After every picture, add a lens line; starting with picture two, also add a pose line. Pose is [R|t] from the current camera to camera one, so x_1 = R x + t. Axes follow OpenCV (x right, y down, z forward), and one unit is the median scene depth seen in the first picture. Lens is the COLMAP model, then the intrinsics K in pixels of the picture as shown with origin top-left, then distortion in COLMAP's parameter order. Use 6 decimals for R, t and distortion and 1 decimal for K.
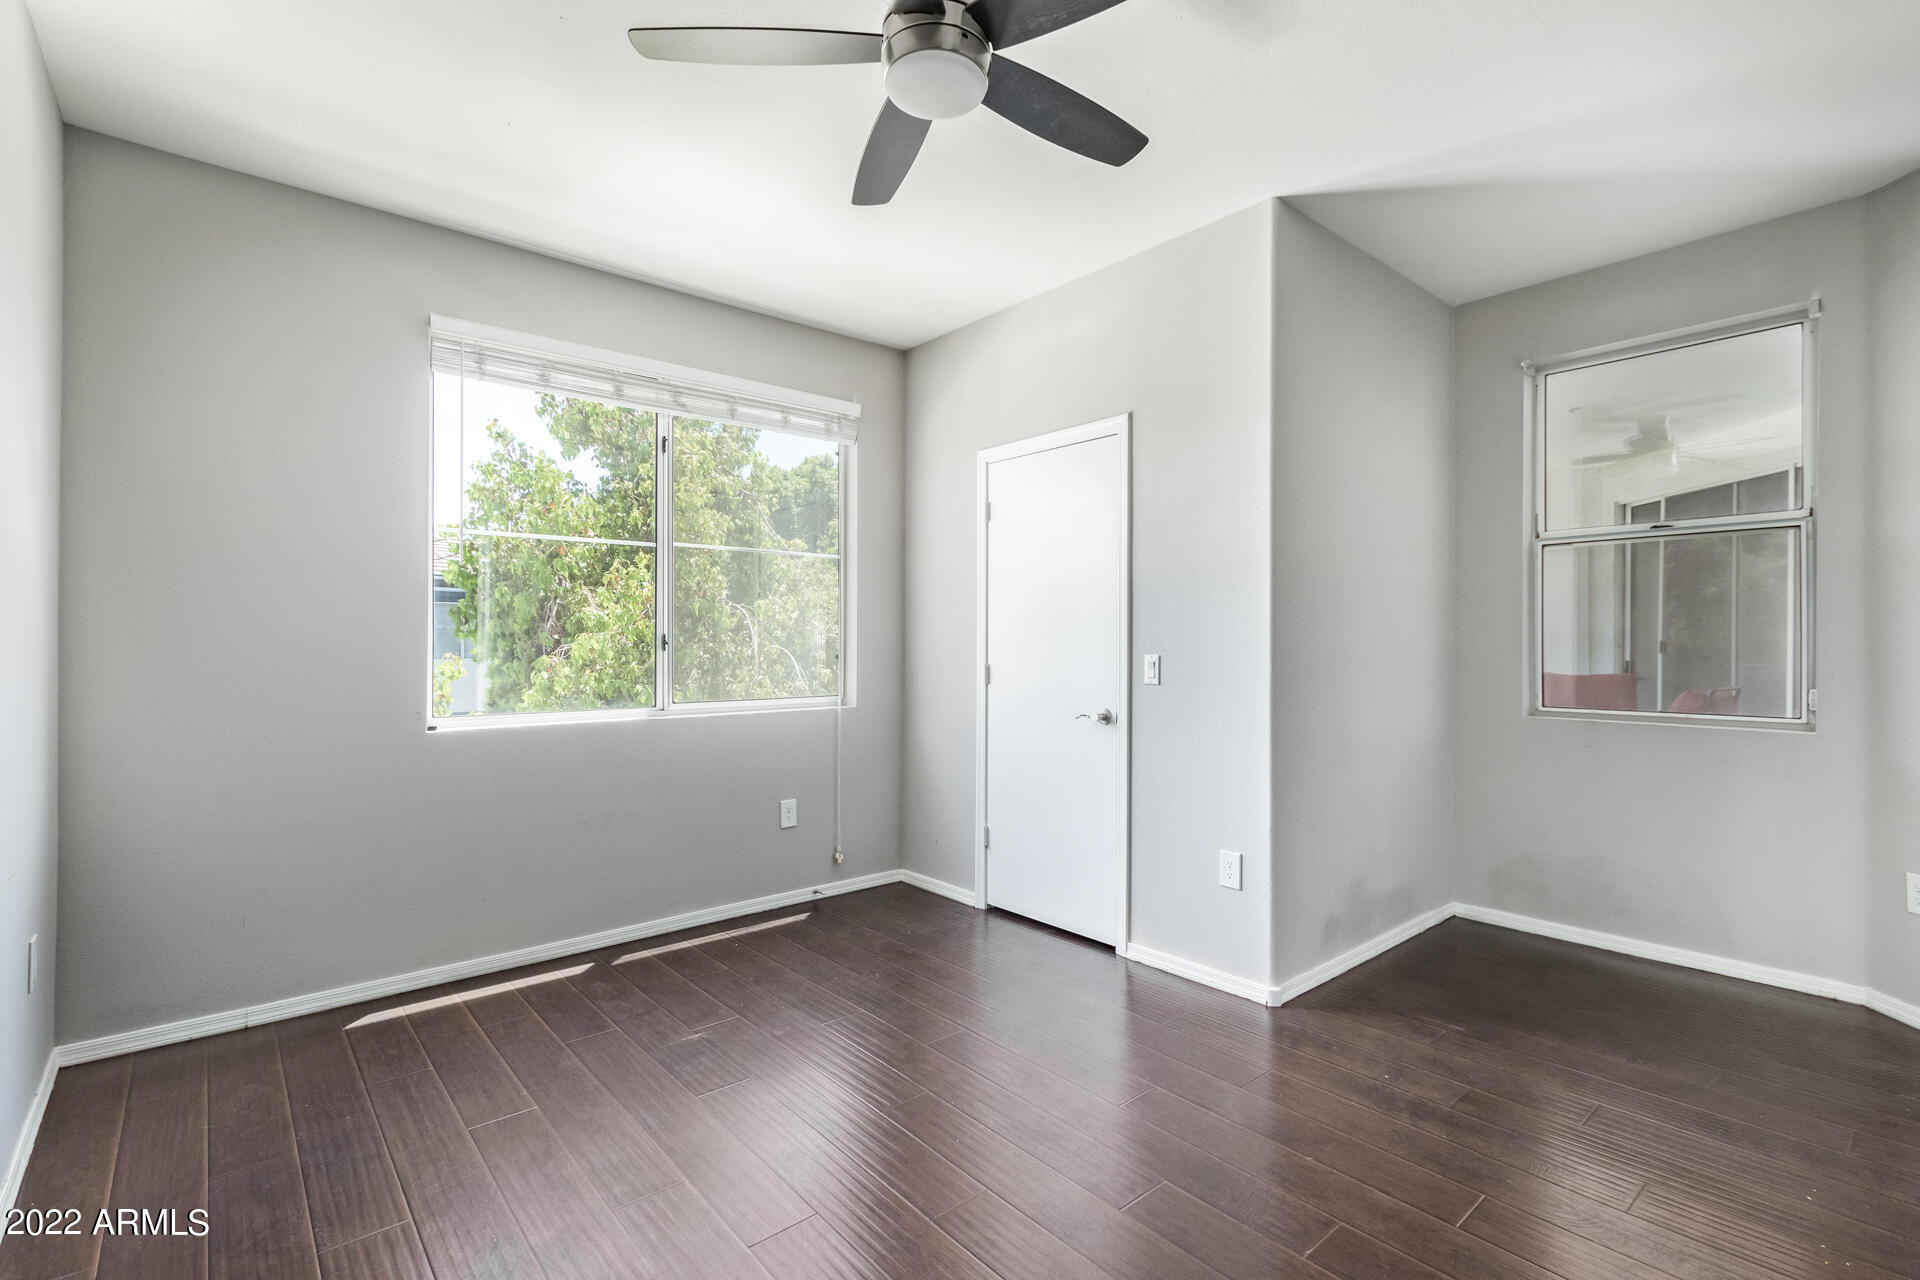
lens RADIAL K [[894.3, 0, 971.1], [0, 894.3, 638.9], [0, 0, 1]] dist [0.026554, 0.000318]
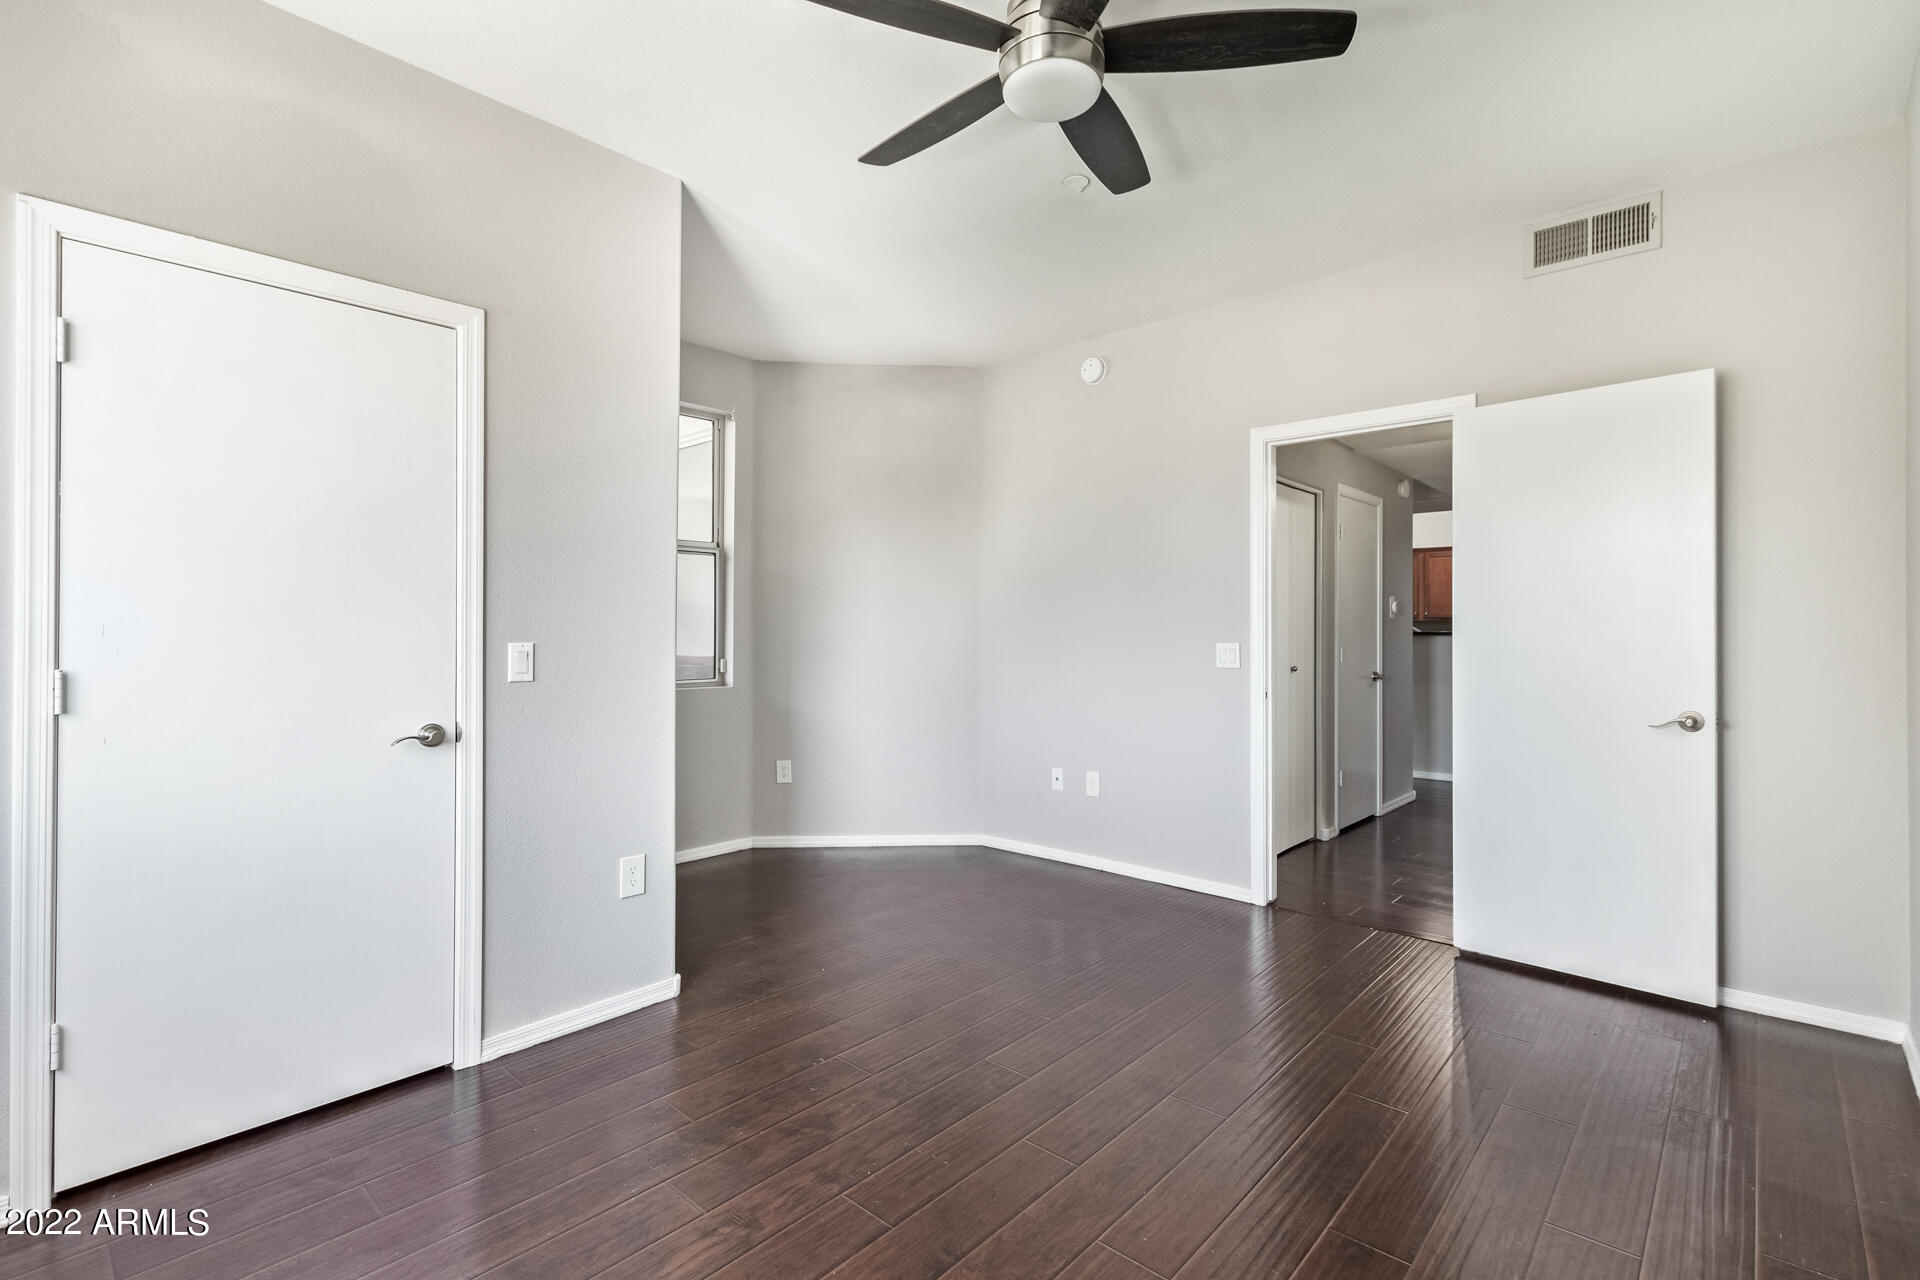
lens RADIAL K [[894.3, 0, 971.1], [0, 894.3, 638.9], [0, 0, 1]] dist [0.026554, 0.000318]
pose [[-0.107808, -0.009756, 0.994124, -0.610172], [-0.004368, 0.999947, 0.009339, 0.005300], [-0.994162, -0.003335, -0.107845, 0.704061]]
